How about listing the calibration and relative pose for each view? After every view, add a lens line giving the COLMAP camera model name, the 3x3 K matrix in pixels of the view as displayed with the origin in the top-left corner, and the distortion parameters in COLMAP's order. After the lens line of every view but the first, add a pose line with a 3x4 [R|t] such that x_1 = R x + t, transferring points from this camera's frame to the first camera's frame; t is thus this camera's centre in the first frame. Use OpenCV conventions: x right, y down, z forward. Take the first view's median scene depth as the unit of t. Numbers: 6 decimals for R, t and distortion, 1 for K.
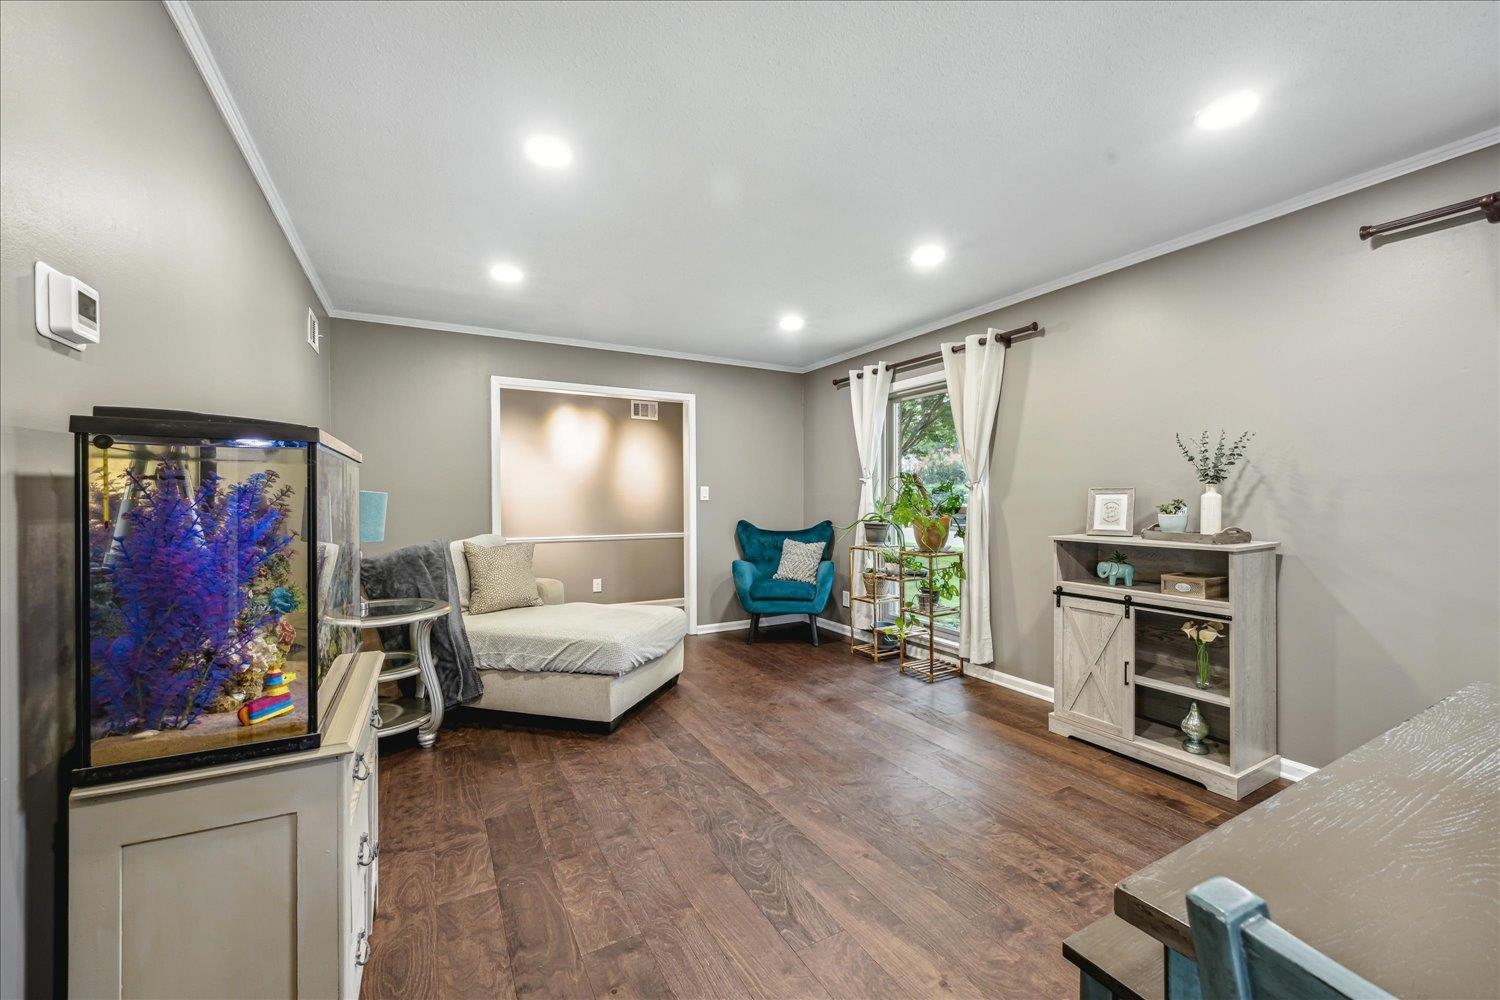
lens RADIAL K [[578.9, 0, 750.0], [0, 578.9, 500.0], [0, 0, 1]] dist [0.000224, 0.000037]
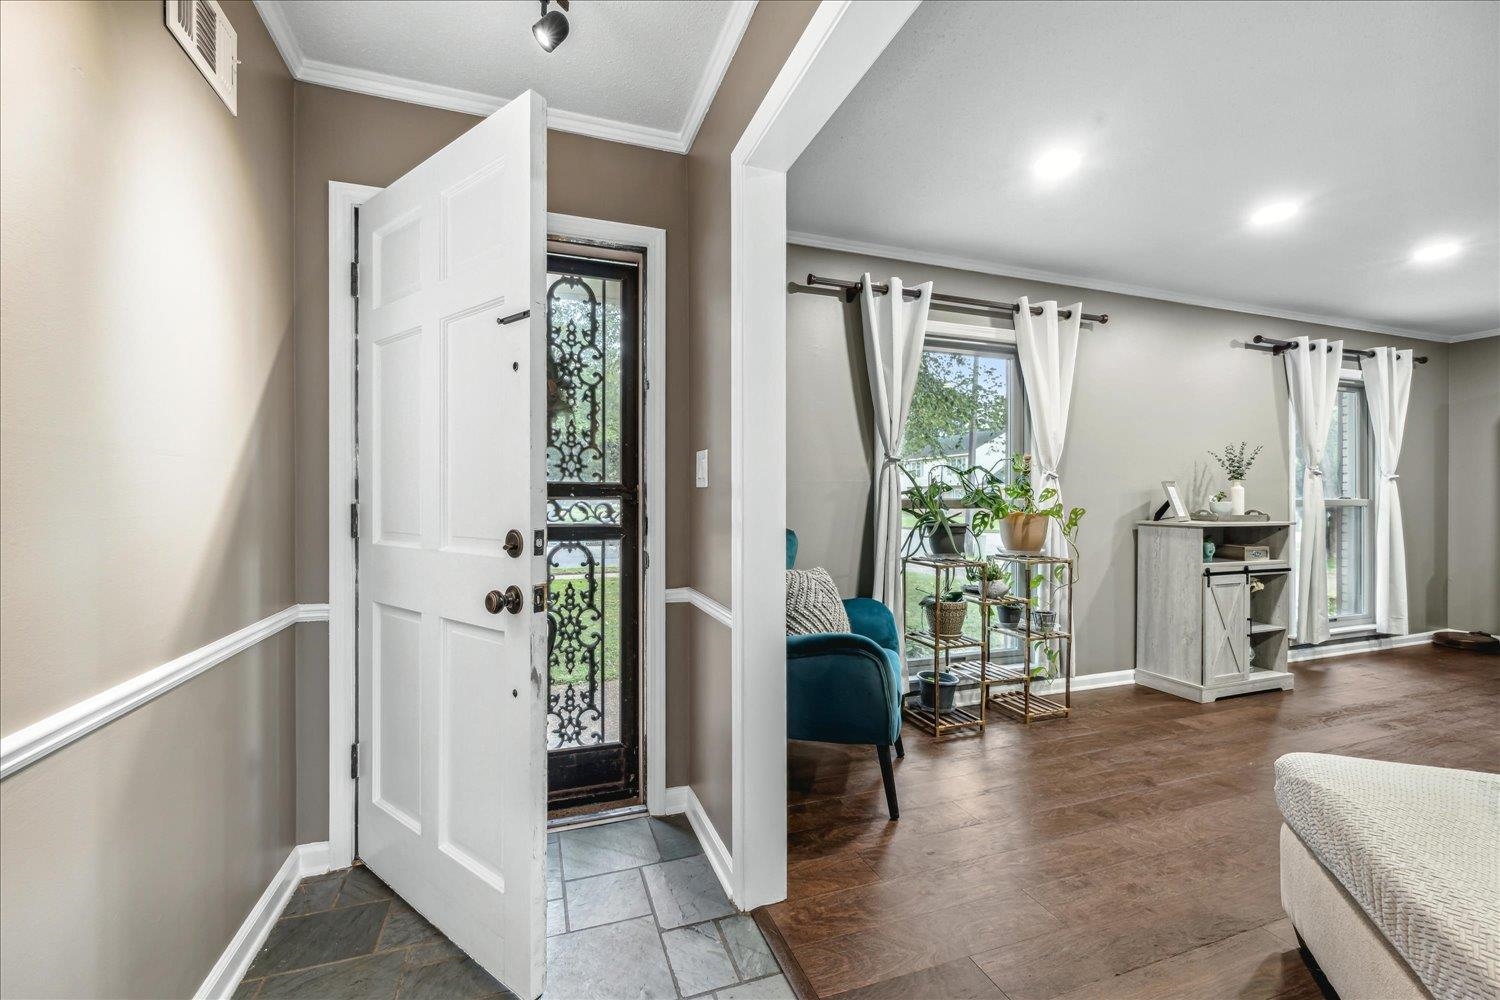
lens RADIAL K [[629.7, 0, 750.0], [0, 629.7, 500.0], [0, 0, 1]] dist [0.000850, 0.000045]
pose [[0.168788, -0.005272, 0.985638, -0.816822], [0.007169, 0.999966, 0.004121, 0.006792], [-0.985626, 0.006370, 0.168820, 1.685937]]
